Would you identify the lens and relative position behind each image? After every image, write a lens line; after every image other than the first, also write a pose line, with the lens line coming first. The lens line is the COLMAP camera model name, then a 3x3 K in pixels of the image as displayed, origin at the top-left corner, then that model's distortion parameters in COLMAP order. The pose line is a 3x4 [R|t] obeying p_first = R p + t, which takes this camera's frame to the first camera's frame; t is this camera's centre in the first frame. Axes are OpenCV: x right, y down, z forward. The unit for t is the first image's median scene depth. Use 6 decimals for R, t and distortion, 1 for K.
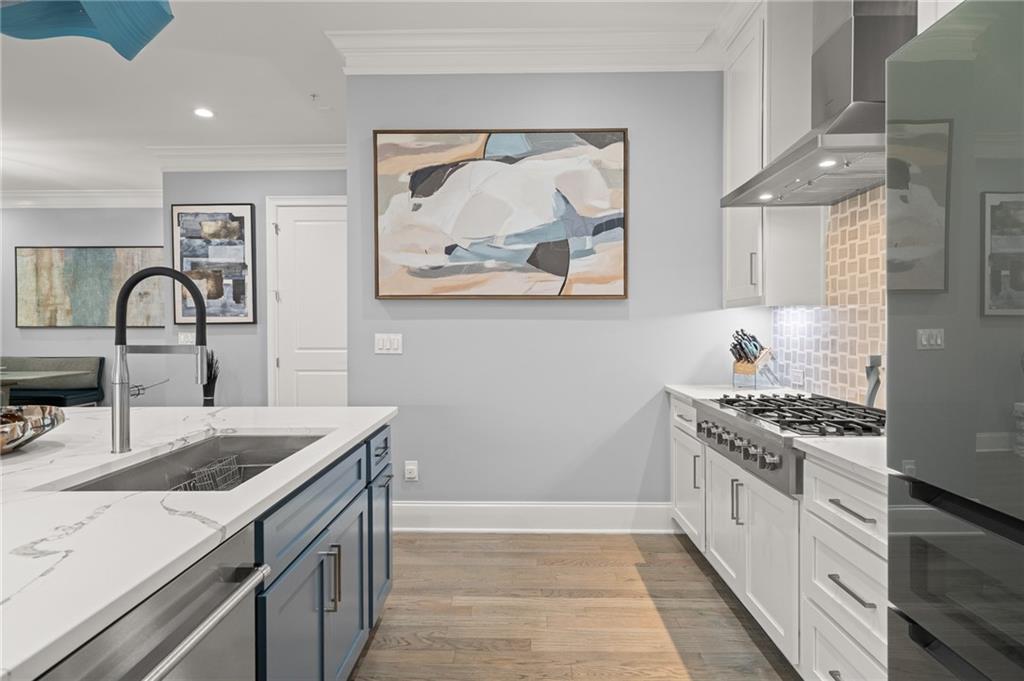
lens RADIAL K [[529.6, 0, 512.5], [0, 529.6, 334.5], [0, 0, 1]] dist [0.000530, 0.000265]
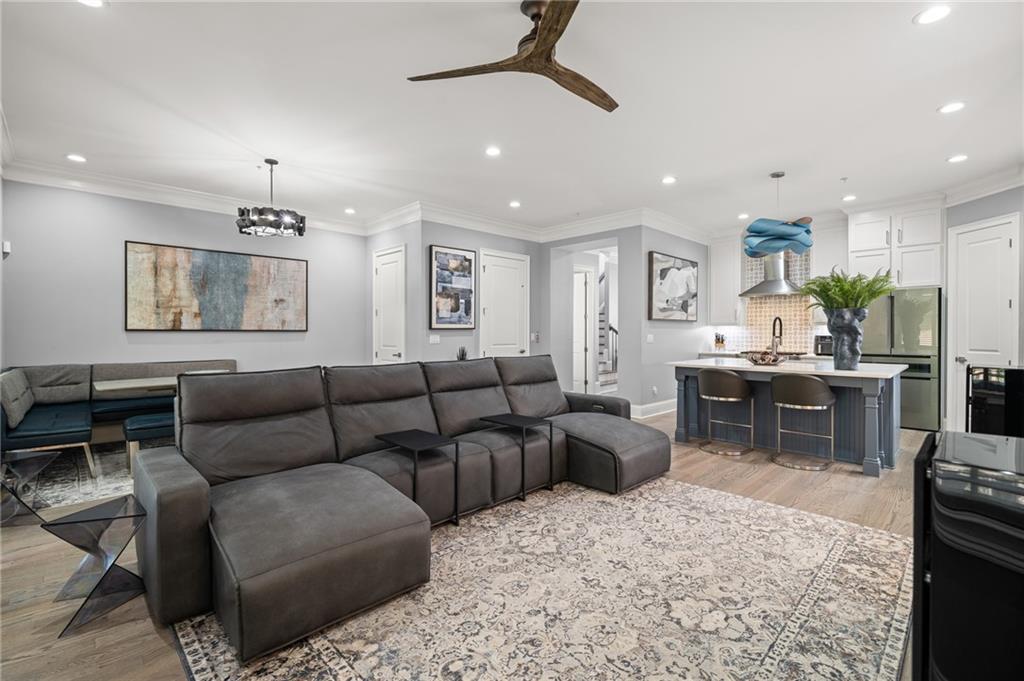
lens RADIAL K [[445.5, 0, 512.1], [0, 445.5, 338.3], [0, 0, 1]] dist [-0.001119, -0.000040]
pose [[0.709073, -0.007350, 0.705096, -1.327293], [0.007455, 0.999968, 0.002927, 0.003538], [-0.705095, 0.003181, 0.709105, 0.003495]]
